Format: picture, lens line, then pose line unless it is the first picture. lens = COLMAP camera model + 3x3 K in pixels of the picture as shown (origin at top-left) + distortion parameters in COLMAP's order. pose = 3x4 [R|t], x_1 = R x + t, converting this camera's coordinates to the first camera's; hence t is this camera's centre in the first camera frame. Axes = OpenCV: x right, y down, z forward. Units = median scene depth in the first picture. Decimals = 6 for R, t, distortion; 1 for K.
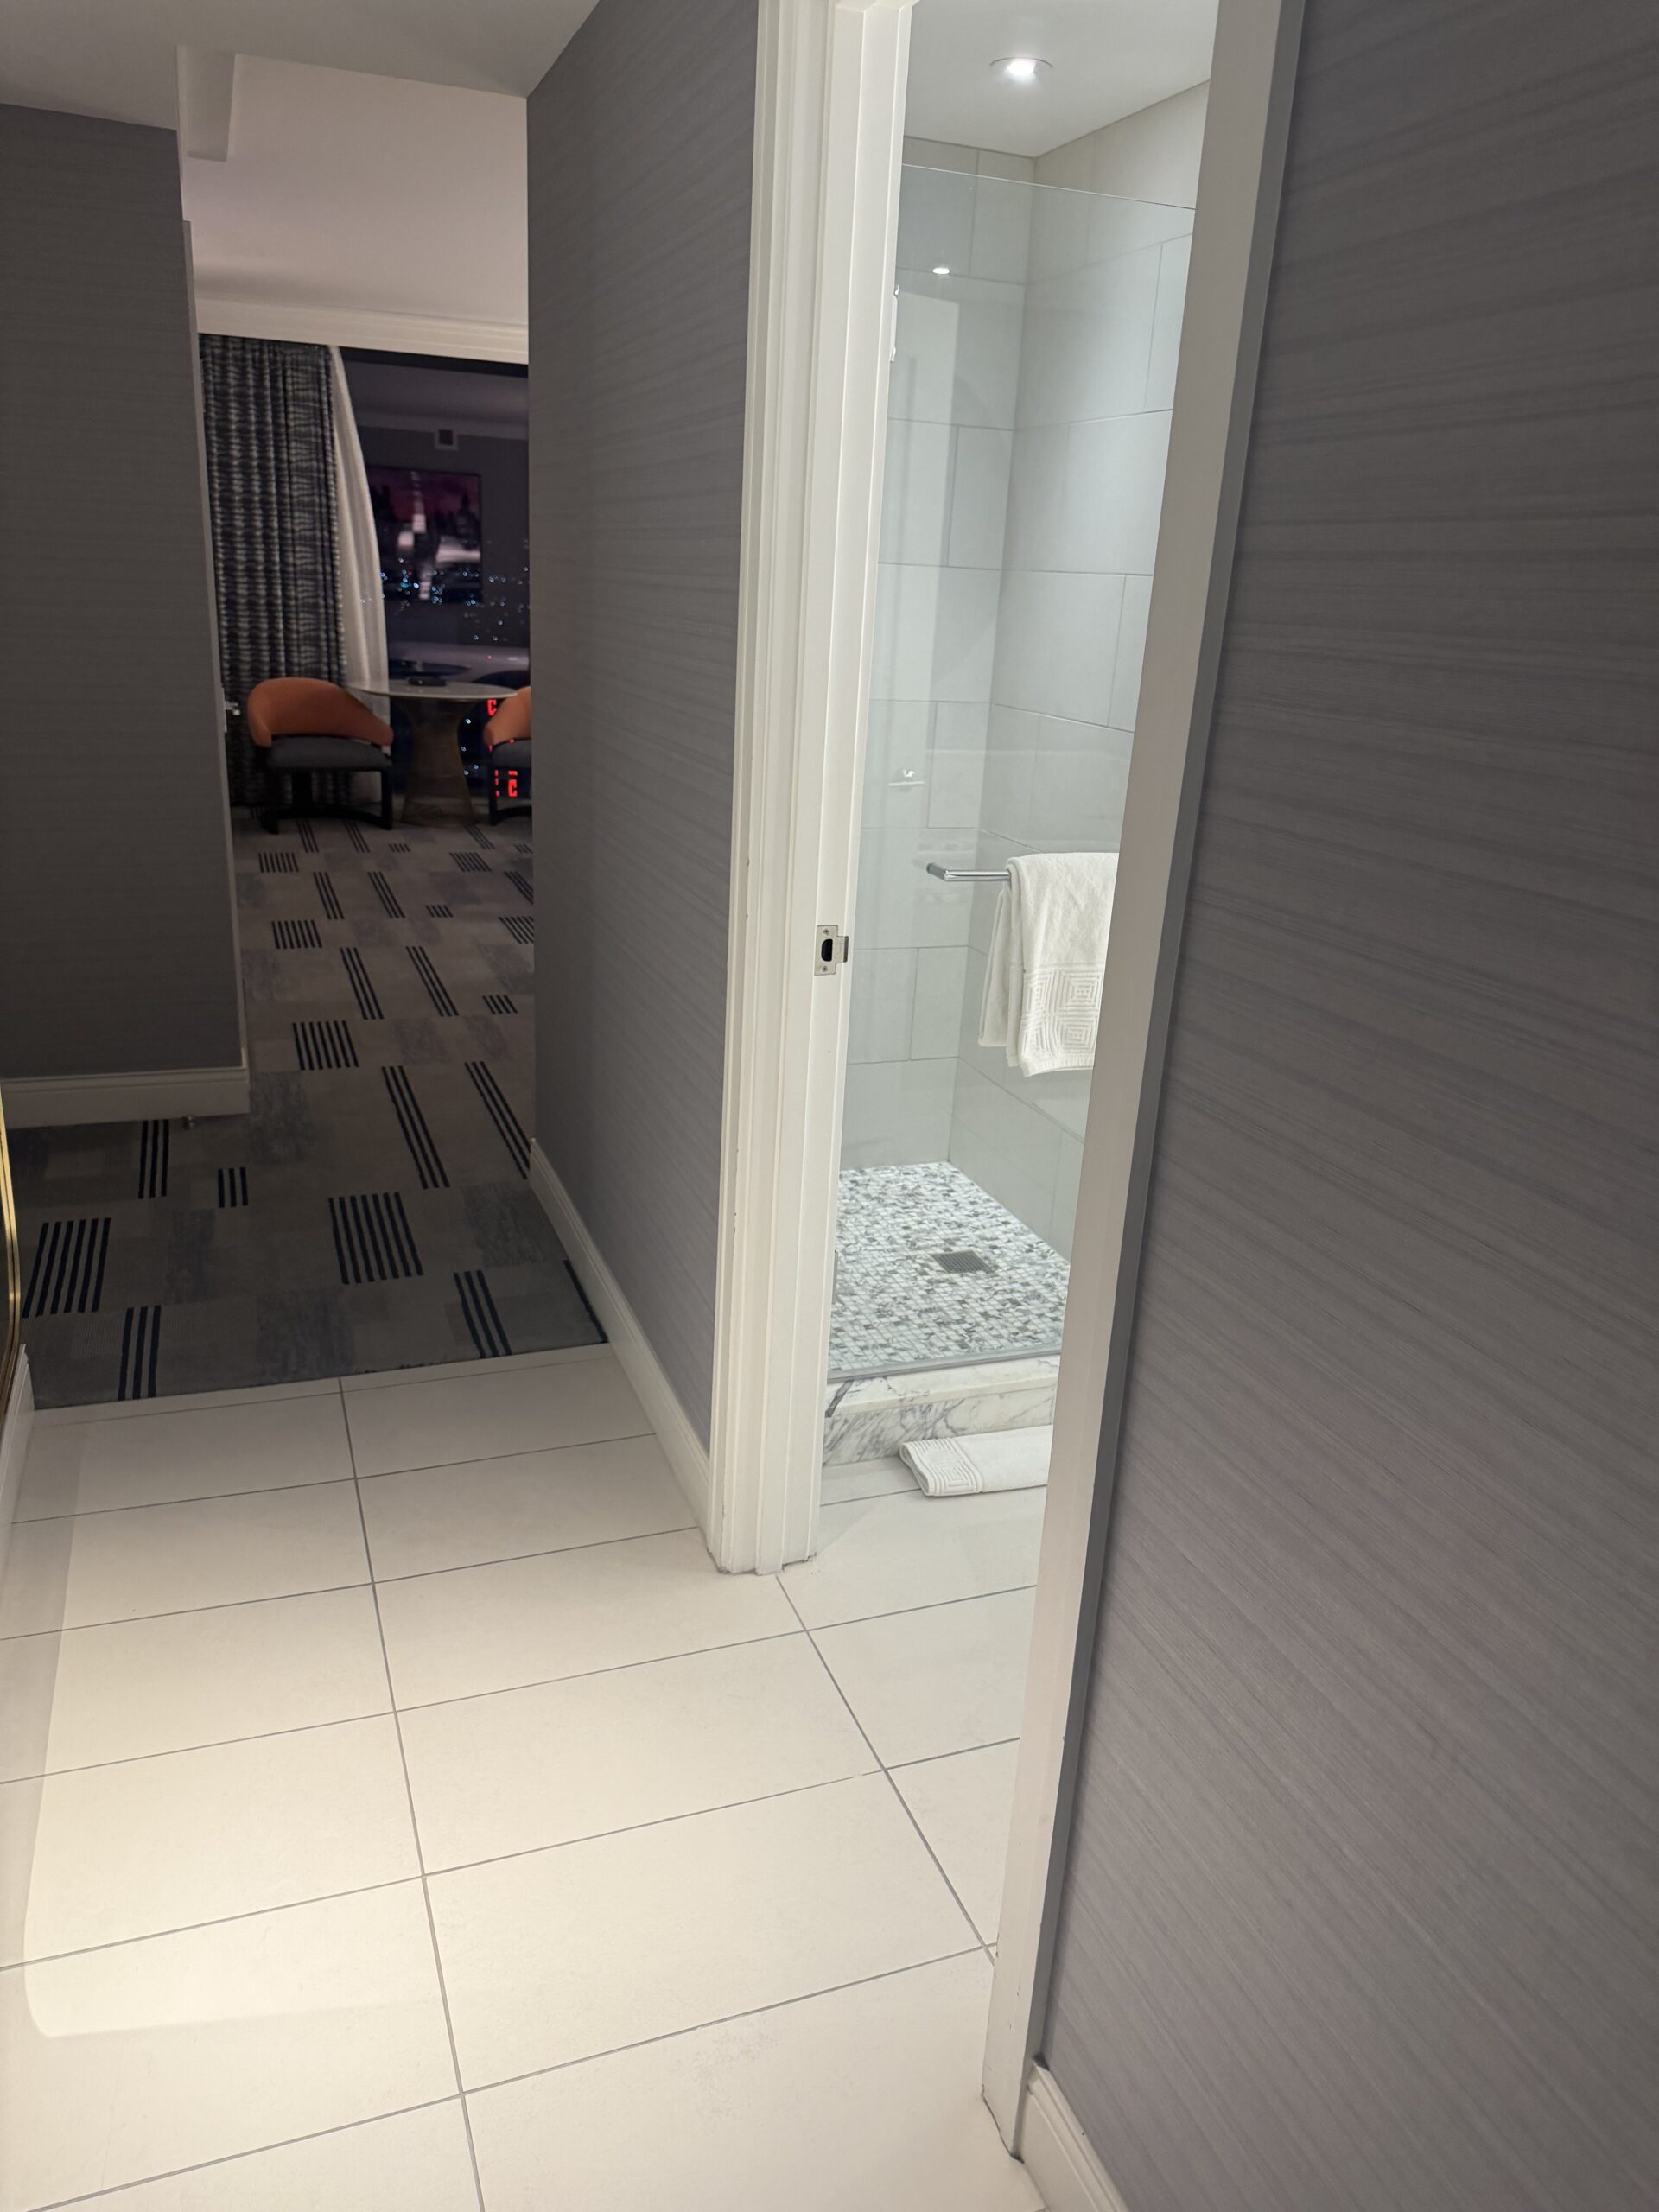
lens RADIAL K [[1577.1, 0, 831.8], [0, 1577.1, 1114.2], [0, 0, 1]] dist [0.028274, -0.011972]
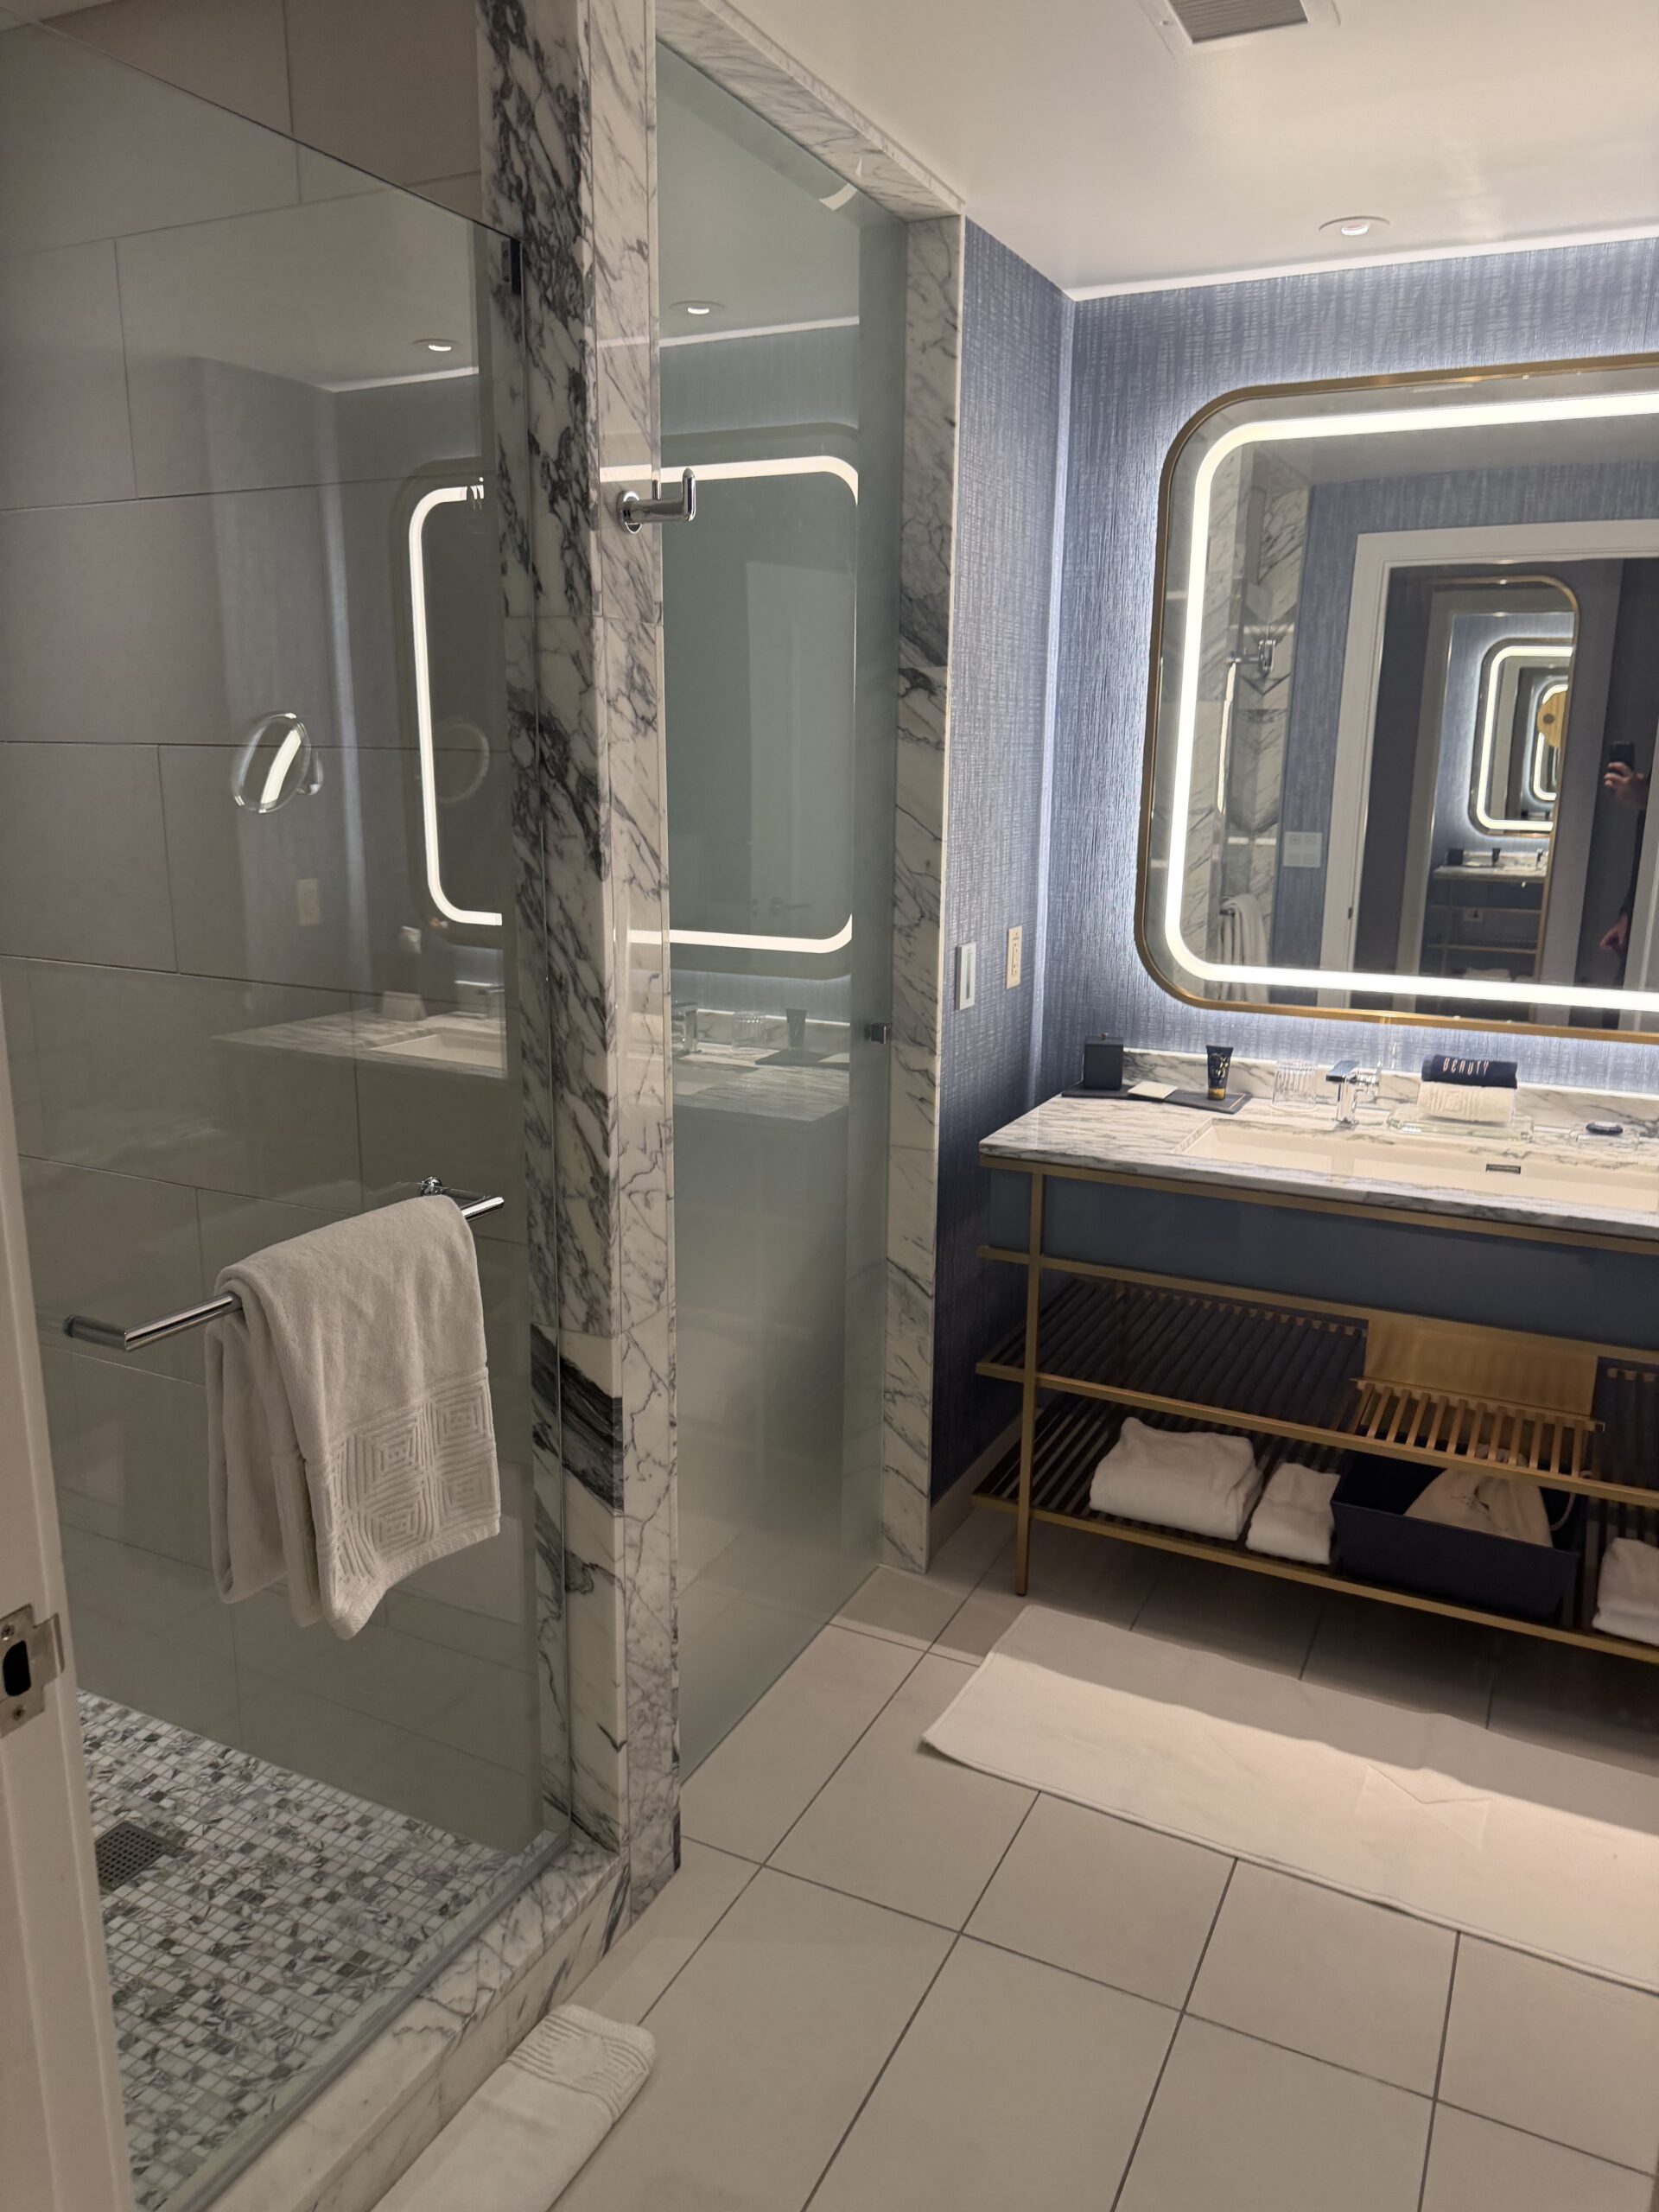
lens RADIAL K [[1577.1, 0, 819.6], [0, 1577.1, 1121.7], [0, 0, 1]] dist [0.028274, -0.011972]
pose [[0.739899, -0.205140, 0.640676, -0.058391], [0.253934, 0.967083, 0.016392, -0.132691], [-0.622950, 0.150561, 0.767636, 0.354671]]
